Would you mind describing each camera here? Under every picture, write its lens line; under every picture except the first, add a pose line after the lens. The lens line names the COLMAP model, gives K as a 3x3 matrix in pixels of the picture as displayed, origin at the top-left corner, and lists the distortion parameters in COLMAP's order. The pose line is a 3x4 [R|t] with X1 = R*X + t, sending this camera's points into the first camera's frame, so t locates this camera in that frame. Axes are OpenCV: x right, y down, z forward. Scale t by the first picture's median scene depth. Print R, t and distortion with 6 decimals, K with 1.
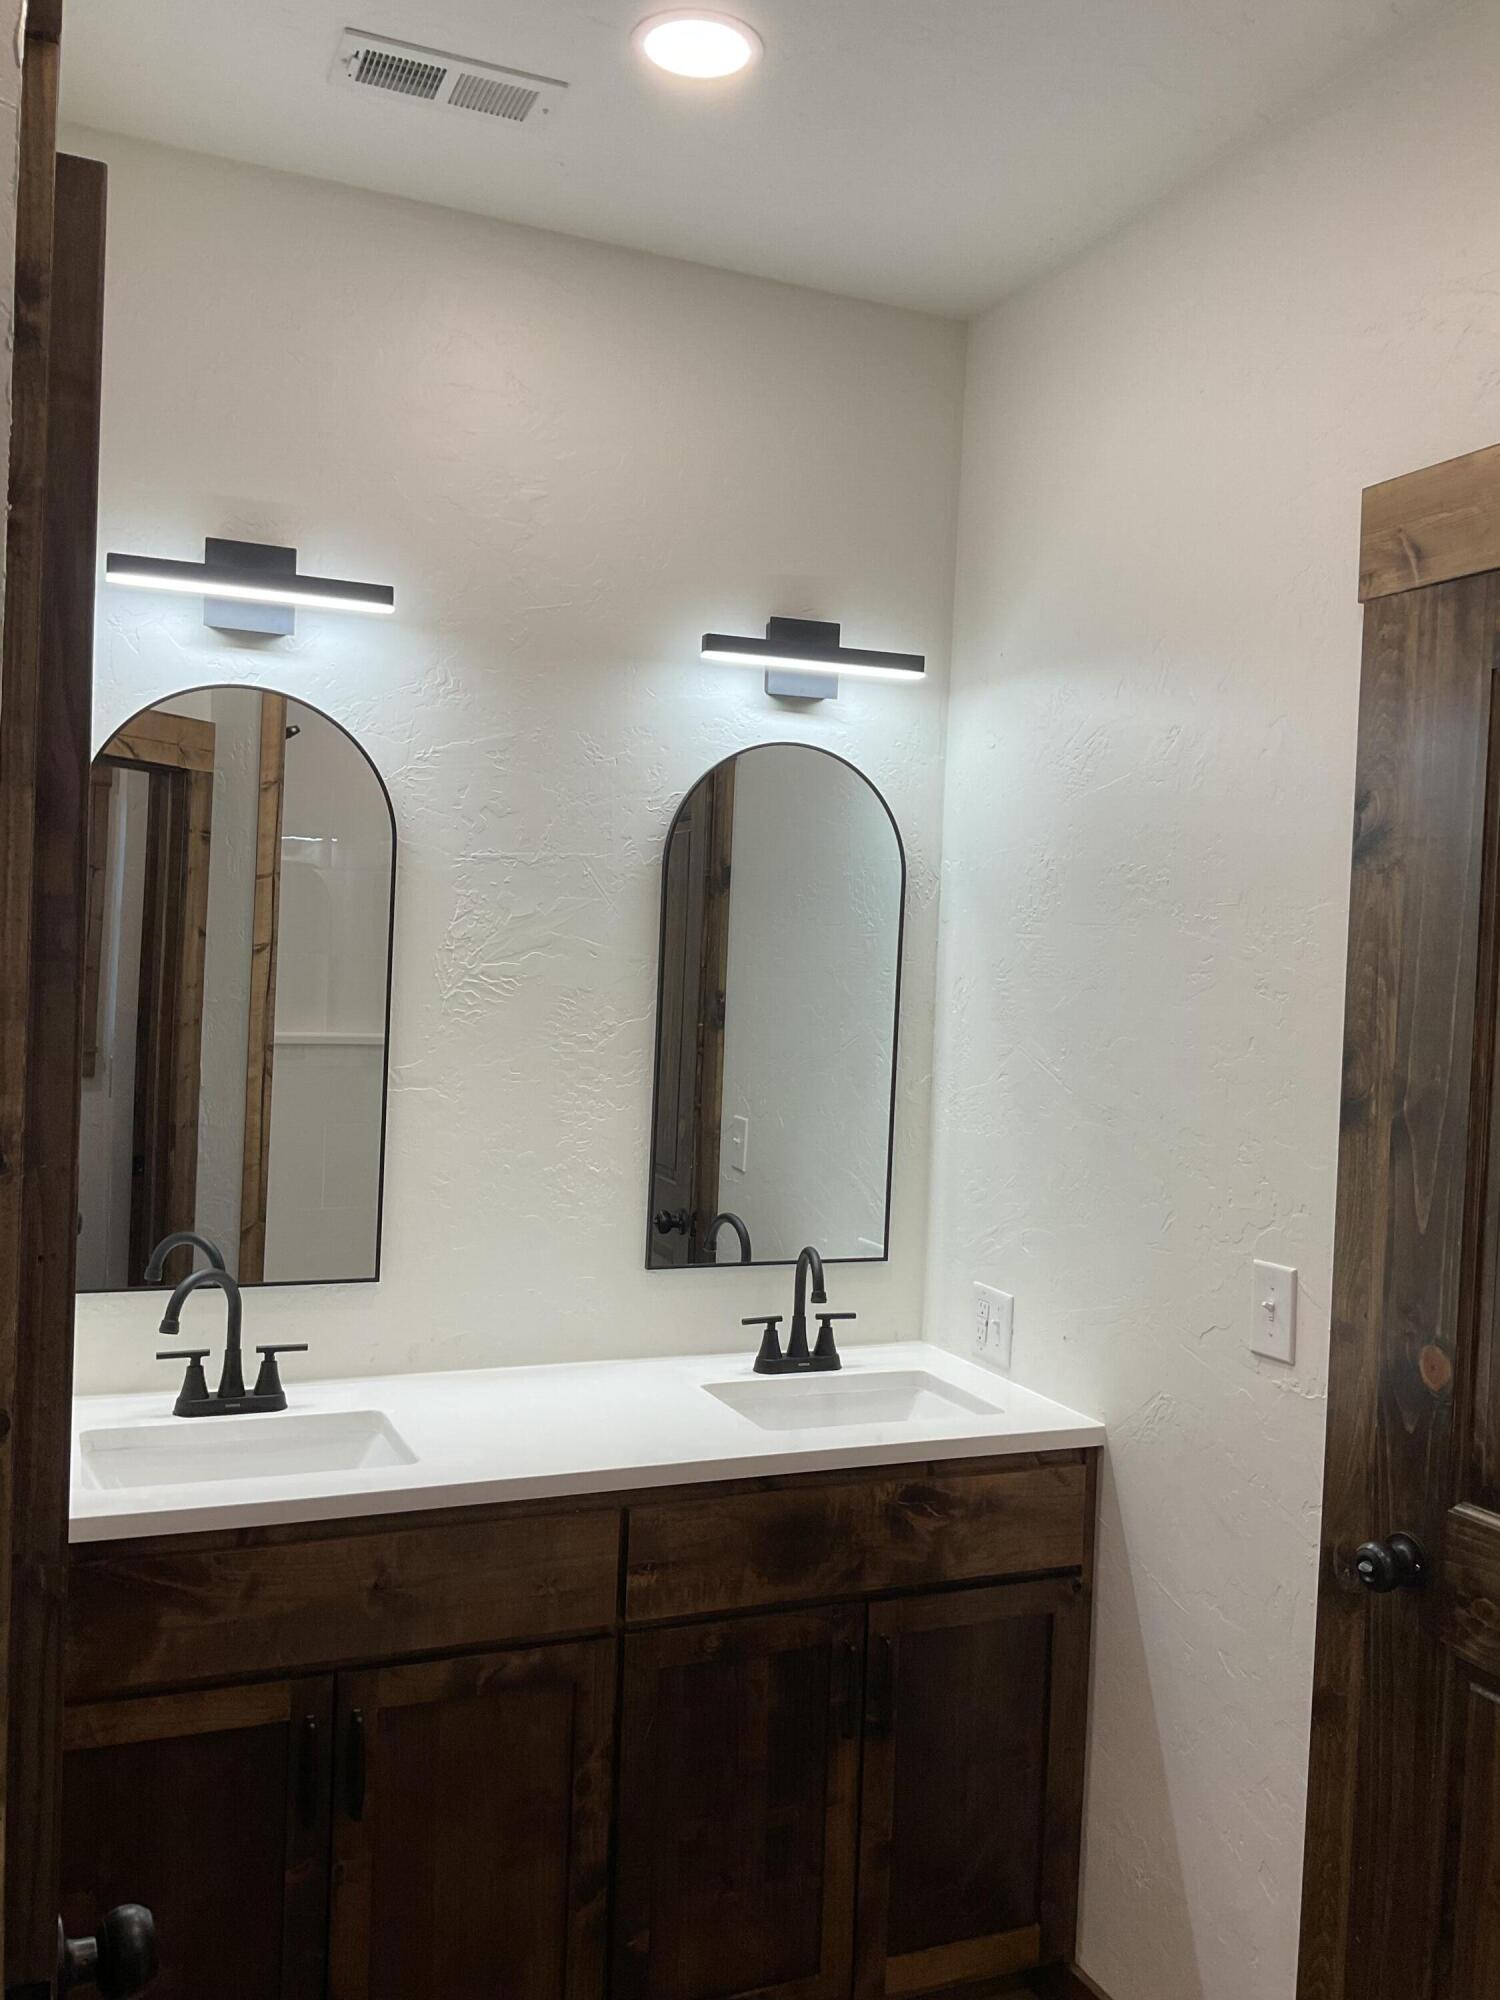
lens RADIAL K [[1615.2, 0, 763.8], [0, 1615.2, 998.1], [0, 0, 1]] dist [0.027724, -0.059473]
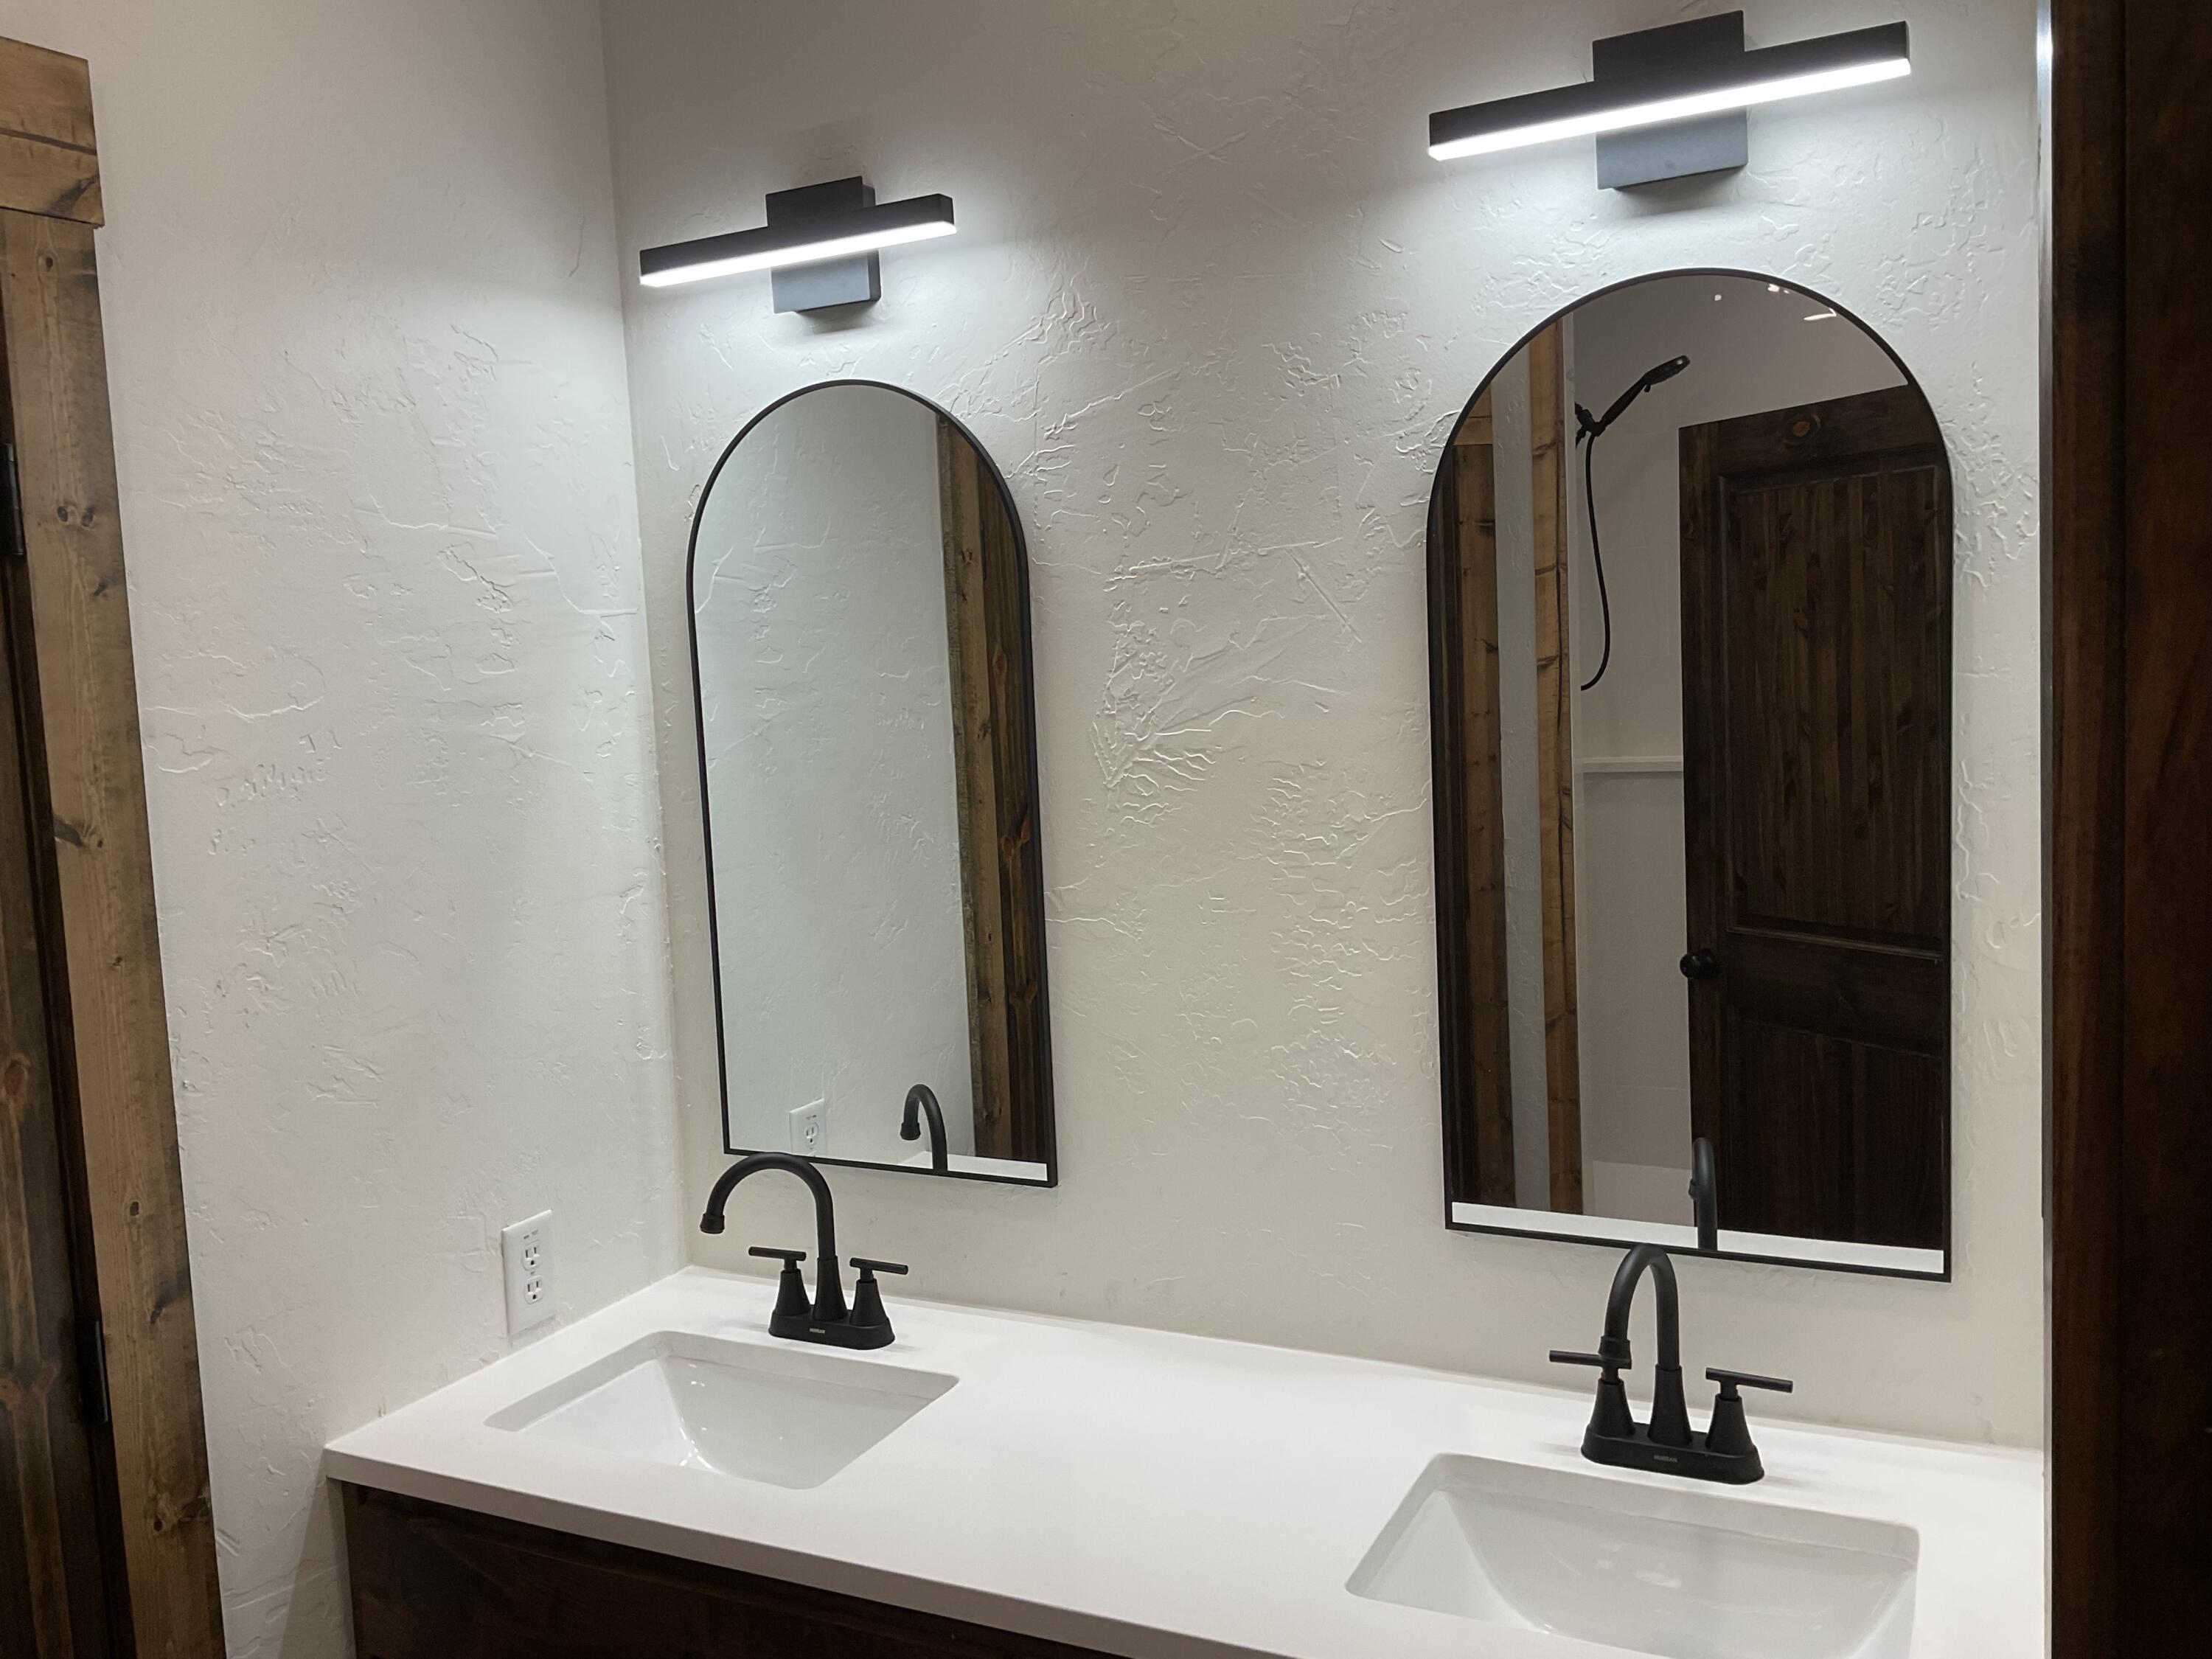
lens RADIAL K [[1786.4, 0, 1109.4], [0, 1786.4, 832.1], [0, 0, 1]] dist [0.027724, -0.059473]
pose [[0.643578, 0.007641, -0.765342, 0.357103], [0.059923, 0.996378, 0.060337, -0.025222], [0.763031, -0.084693, 0.640789, 0.495669]]
